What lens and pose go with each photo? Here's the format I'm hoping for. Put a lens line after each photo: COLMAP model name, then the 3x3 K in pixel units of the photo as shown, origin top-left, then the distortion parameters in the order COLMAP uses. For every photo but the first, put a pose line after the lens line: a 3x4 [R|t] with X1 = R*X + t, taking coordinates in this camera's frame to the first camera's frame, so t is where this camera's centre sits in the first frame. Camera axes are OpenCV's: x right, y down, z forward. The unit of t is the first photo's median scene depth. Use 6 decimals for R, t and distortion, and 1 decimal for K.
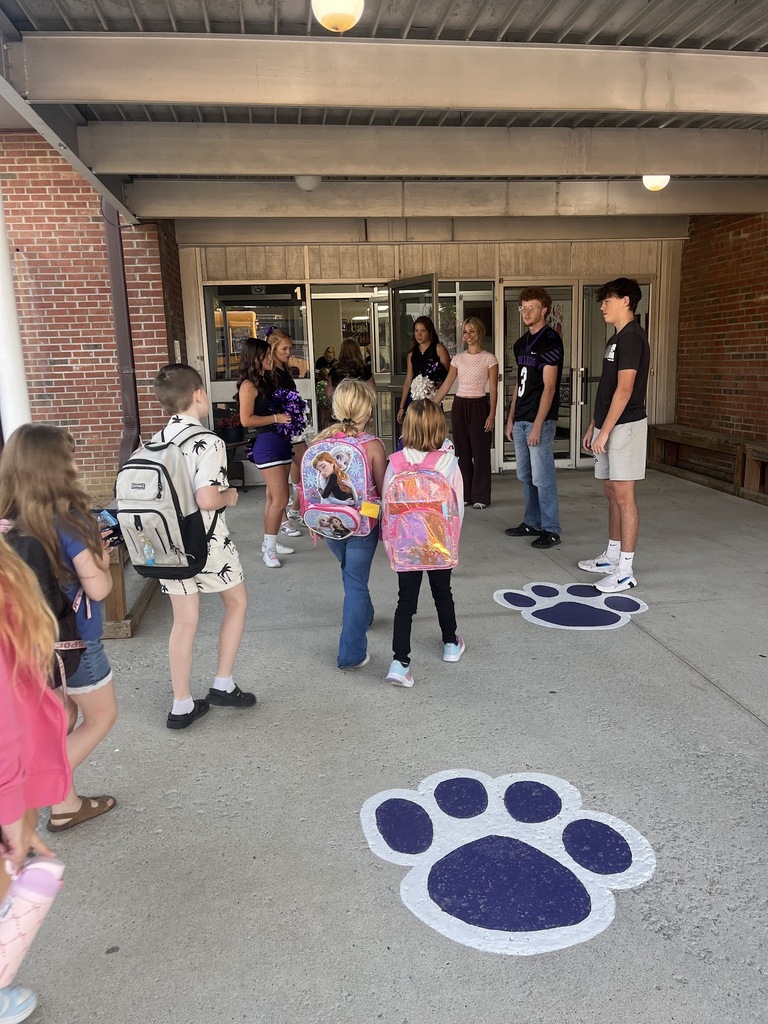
lens RADIAL K [[782.6, 0, 391.8], [0, 782.6, 517.8], [0, 0, 1]] dist [0.049624, -0.056162]
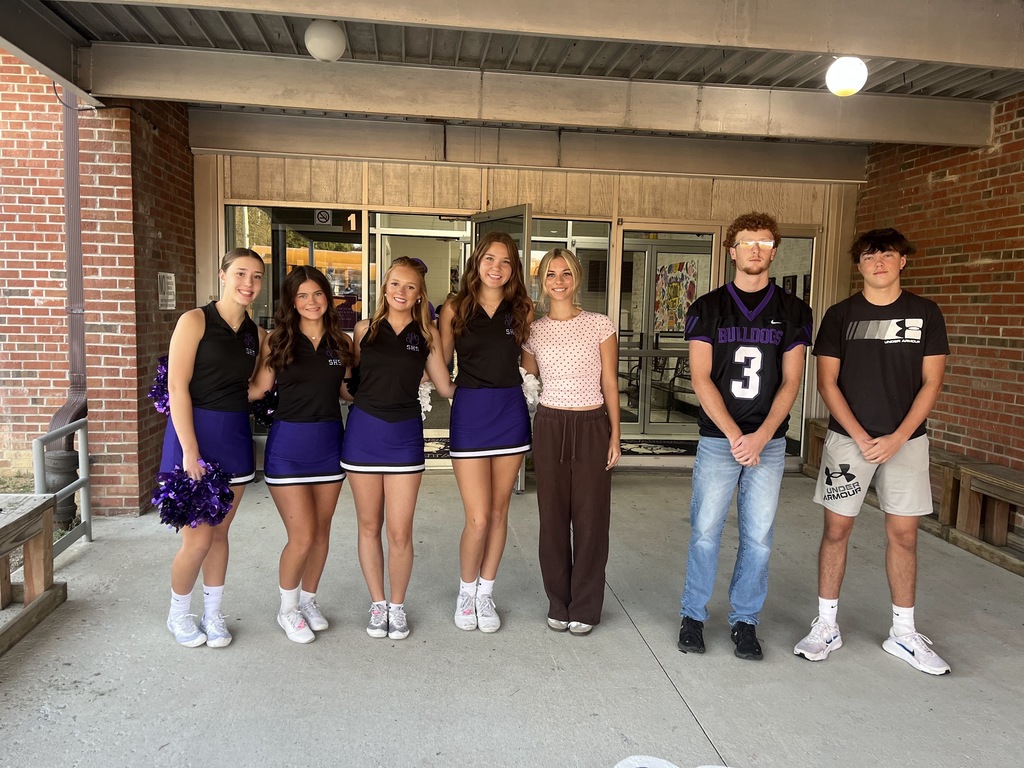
lens RADIAL K [[782.6, 0, 510.7], [0, 782.6, 384.6], [0, 0, 1]] dist [0.049624, -0.056162]
pose [[0.998204, 0.058610, -0.012407, 0.058598], [-0.059576, 0.992936, -0.102613, -0.067433], [0.006305, 0.103168, 0.994644, 0.291091]]
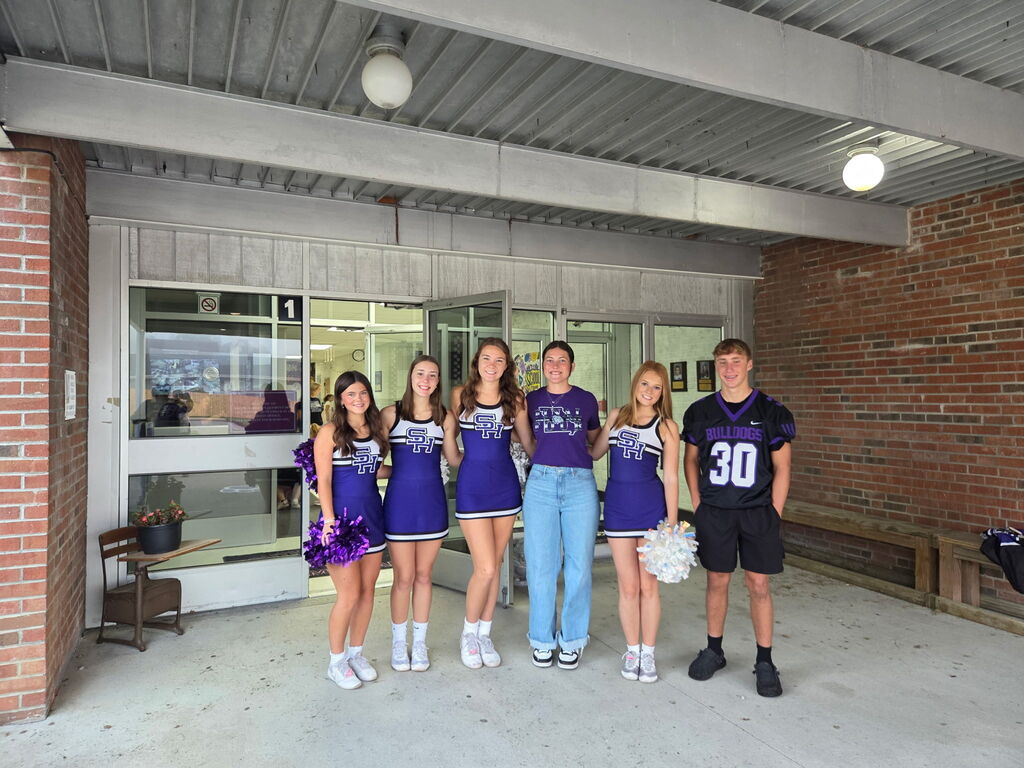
lens RADIAL K [[697.0, 0, 512.3], [0, 697.0, 383.8], [0, 0, 1]] dist [0.059141, -0.038296]
pose [[0.955089, 0.030748, 0.294721, -0.124733], [0.035087, 0.975870, -0.215516, -0.099182], [-0.294236, 0.216177, 0.930963, 0.451230]]
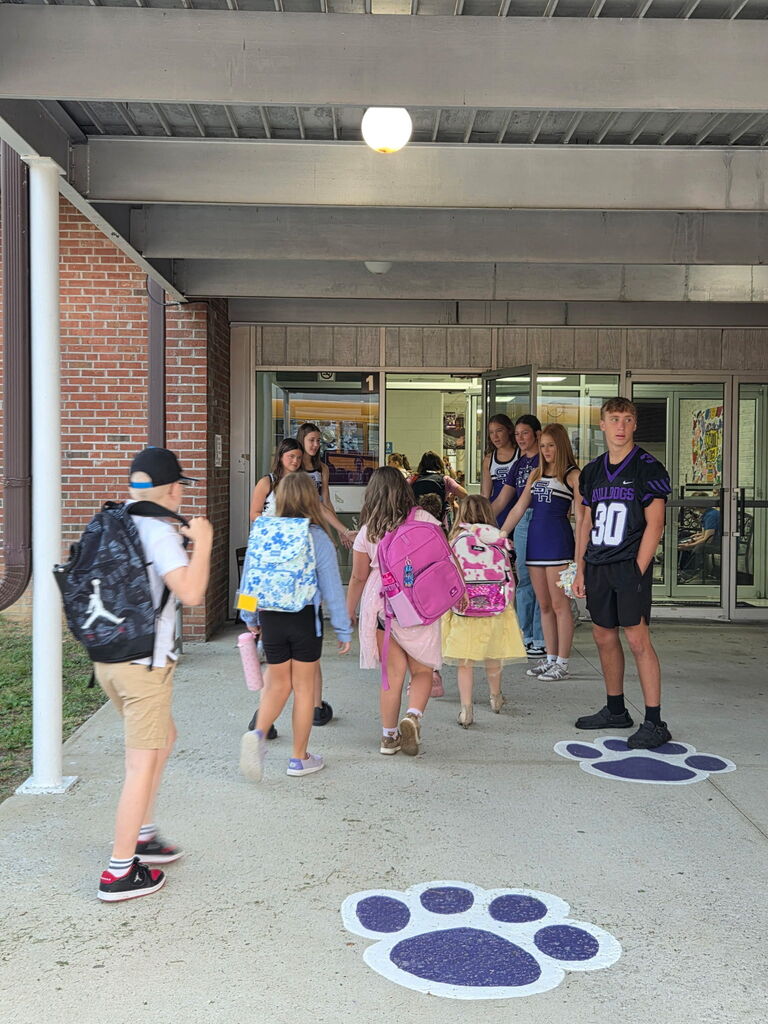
lens RADIAL K [[1183.0, 0, 383.8], [0, 1183.0, 503.9], [0, 0, 1]] dist [0.100104, 0.000000]
pose [[0.990998, 0.042885, -0.126820, 0.061110], [-0.063590, 0.984405, -0.164023, 0.040220], [0.117808, 0.170611, 0.978271, -0.188961]]
